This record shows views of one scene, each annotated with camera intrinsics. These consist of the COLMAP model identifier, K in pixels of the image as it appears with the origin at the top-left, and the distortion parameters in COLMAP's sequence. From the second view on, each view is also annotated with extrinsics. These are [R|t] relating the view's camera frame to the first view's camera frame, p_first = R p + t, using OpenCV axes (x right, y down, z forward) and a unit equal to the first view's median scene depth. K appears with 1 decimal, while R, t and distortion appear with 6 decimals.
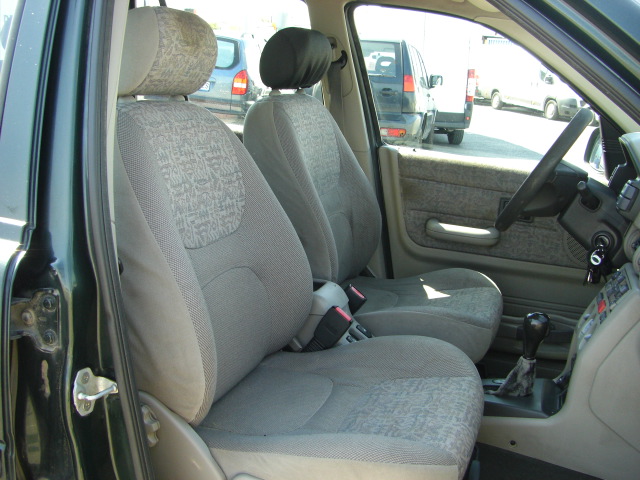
lens RADIAL K [[713.7, 0, 320.0], [0, 713.7, 240.0], [0, 0, 1]] dist [-0.246702, 0.341084]
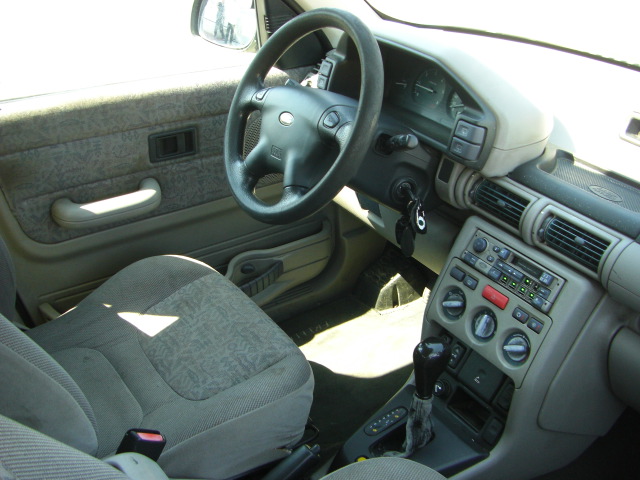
lens RADIAL K [[713.7, 0, 320.0], [0, 713.7, 240.0], [0, 0, 1]] dist [-0.246702, 0.341084]
pose [[0.605301, -0.447333, 0.658410, -0.127811], [0.207300, 0.887198, 0.412197, -0.211501], [-0.768529, -0.113015, 0.629754, 0.438659]]
